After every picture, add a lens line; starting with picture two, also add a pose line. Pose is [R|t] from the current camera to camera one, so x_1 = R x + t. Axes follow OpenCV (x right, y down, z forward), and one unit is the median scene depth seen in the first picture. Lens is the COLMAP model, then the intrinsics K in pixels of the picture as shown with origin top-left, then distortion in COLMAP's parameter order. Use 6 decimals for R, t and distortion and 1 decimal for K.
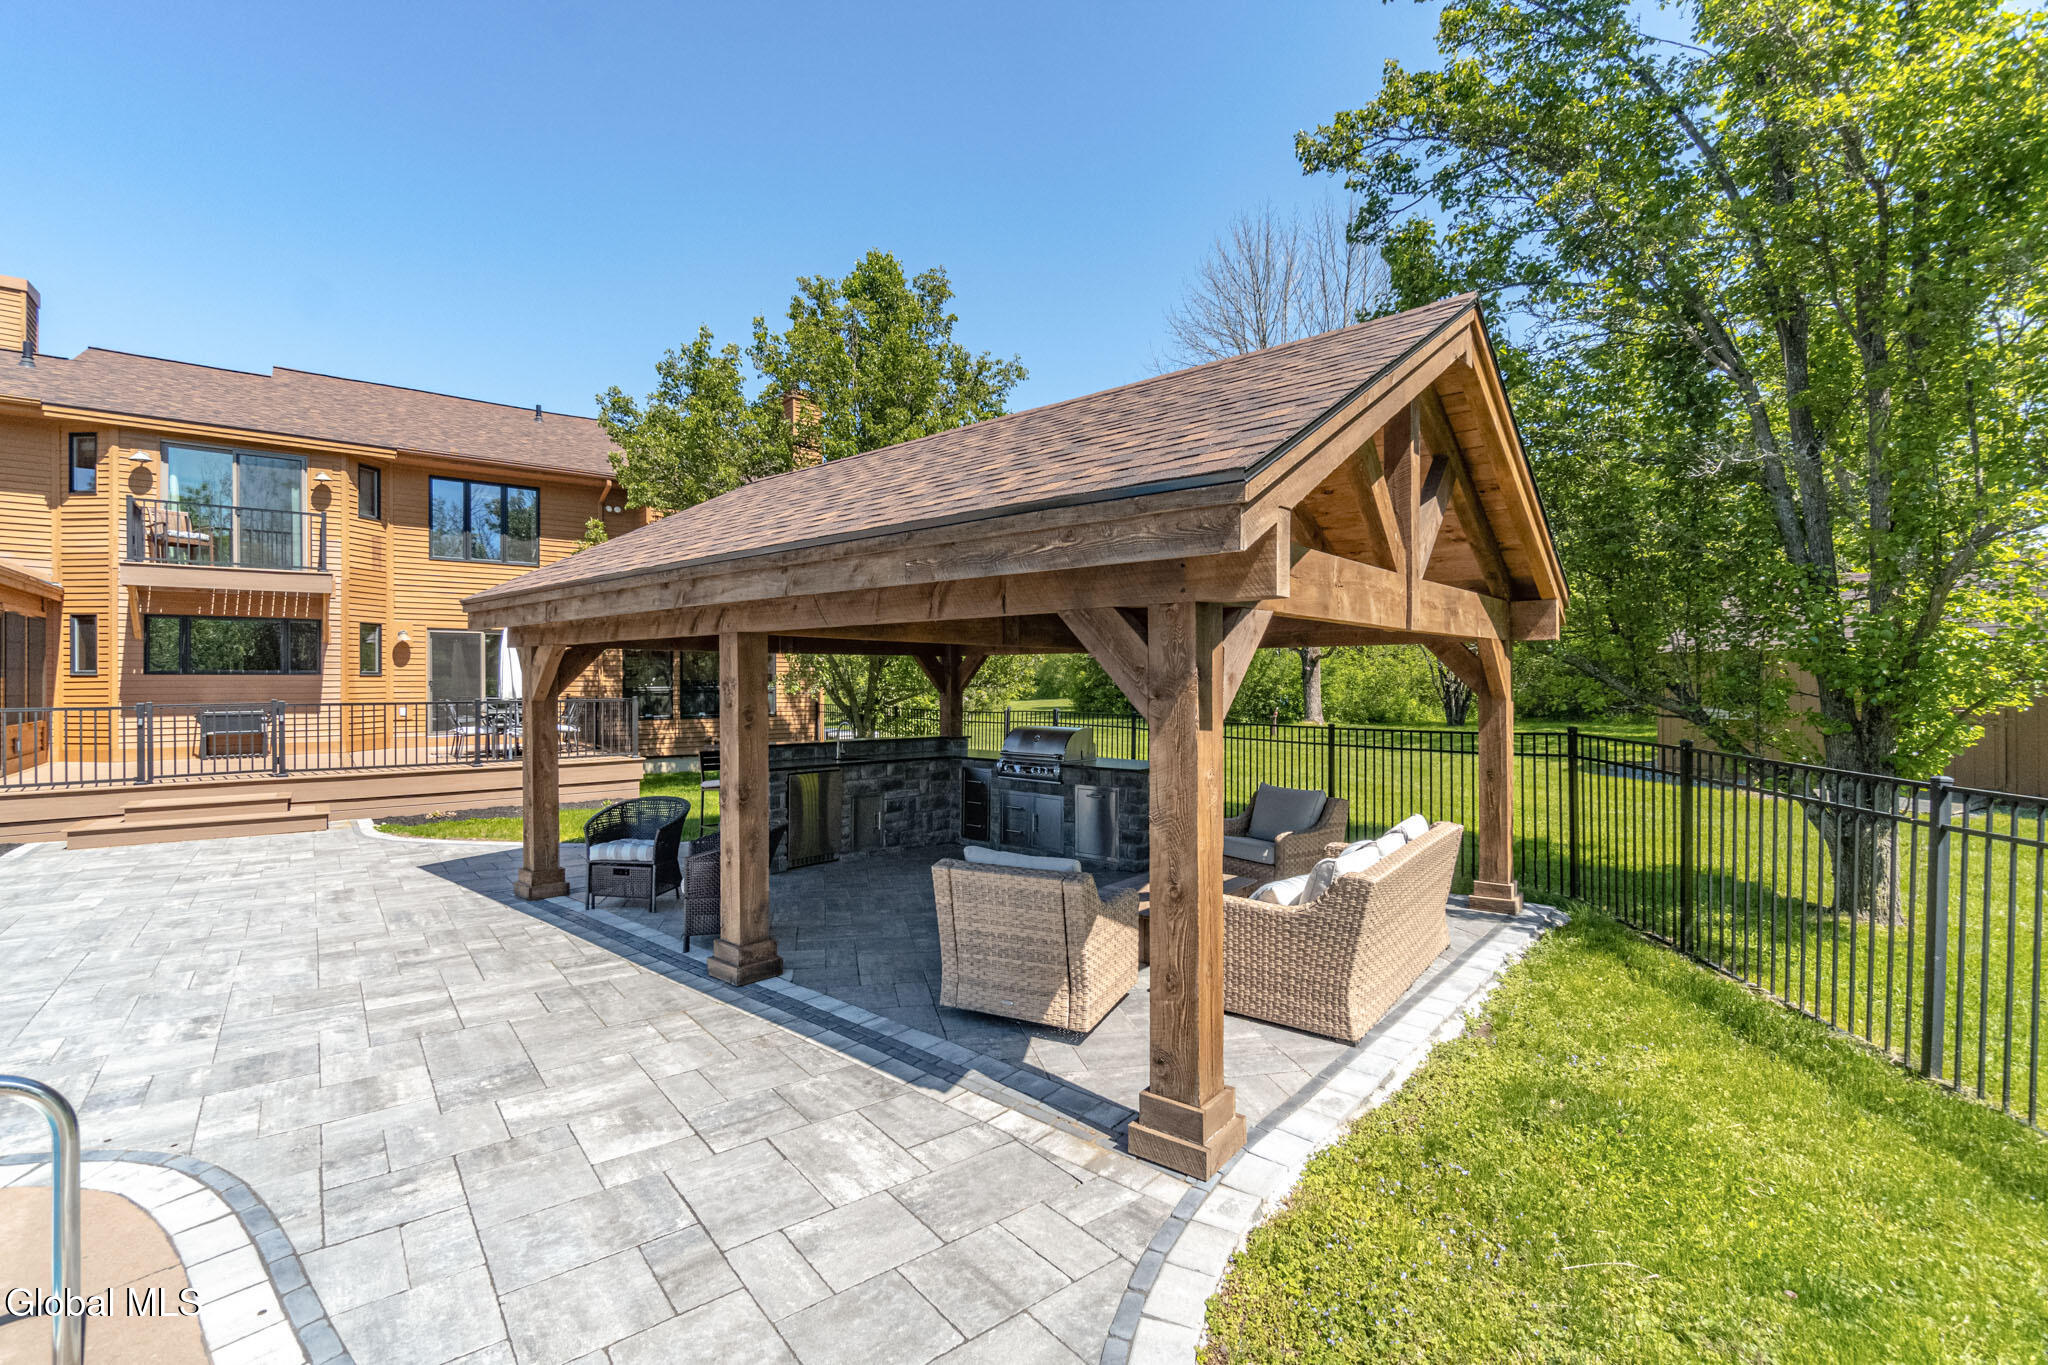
lens RADIAL K [[914.0, 0, 1016.9], [0, 914.0, 670.9], [0, 0, 1]] dist [-0.004109, 0.000151]
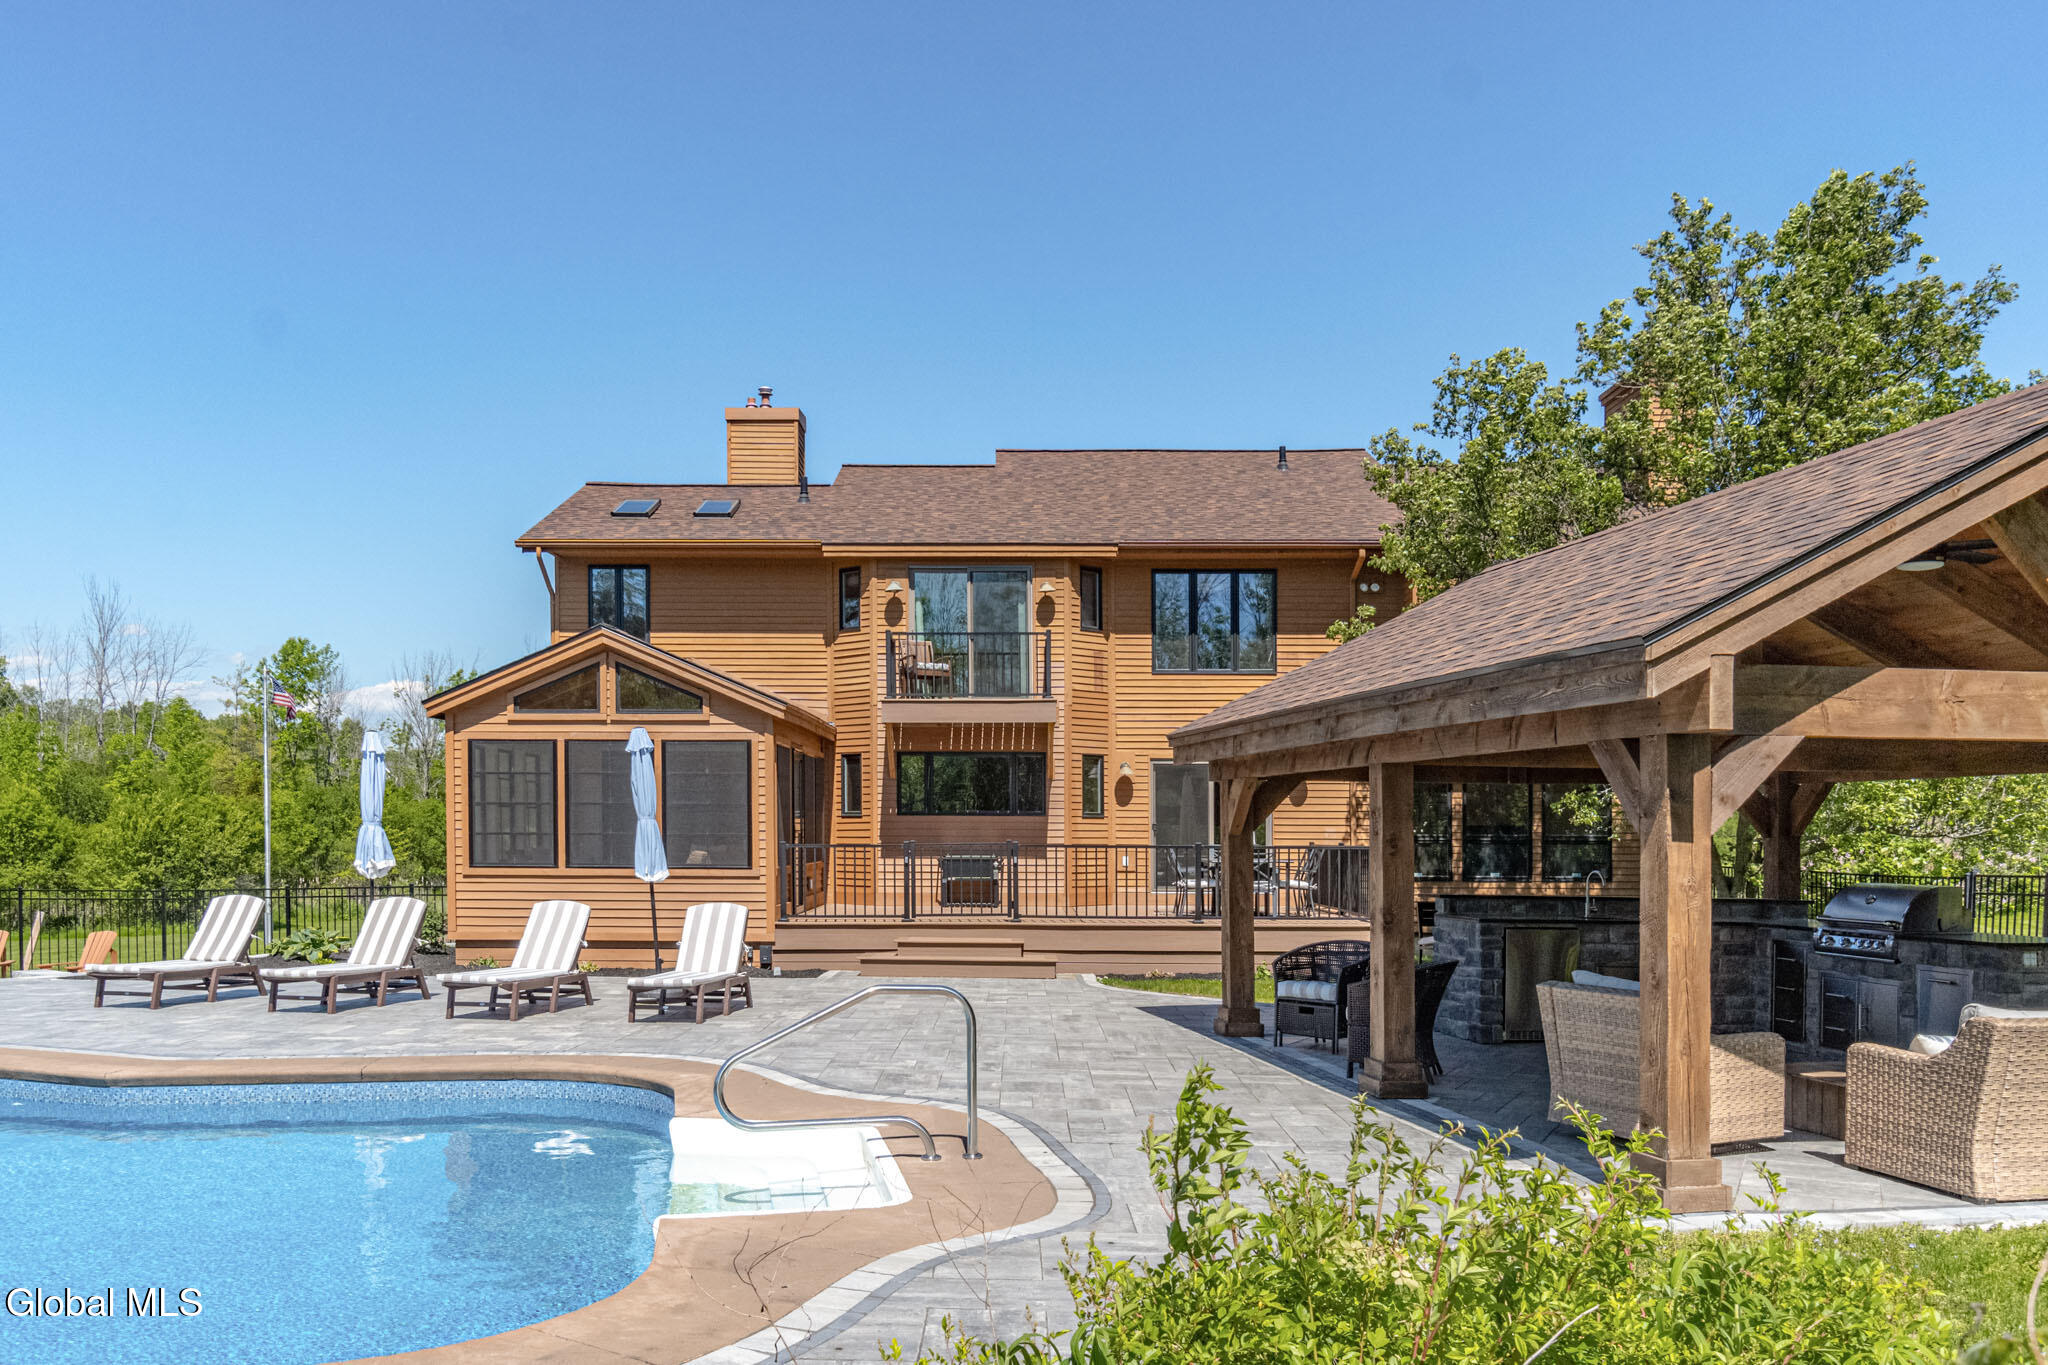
lens RADIAL K [[1655.6, 0, 937.9], [0, 1655.6, 766.6], [0, 0, 1]] dist [-0.006786, -0.005820]
pose [[0.758832, -0.019951, -0.650980, 0.208202], [-0.001011, 0.999493, -0.031811, 0.008573], [0.651285, 0.024797, 0.758428, -0.295496]]
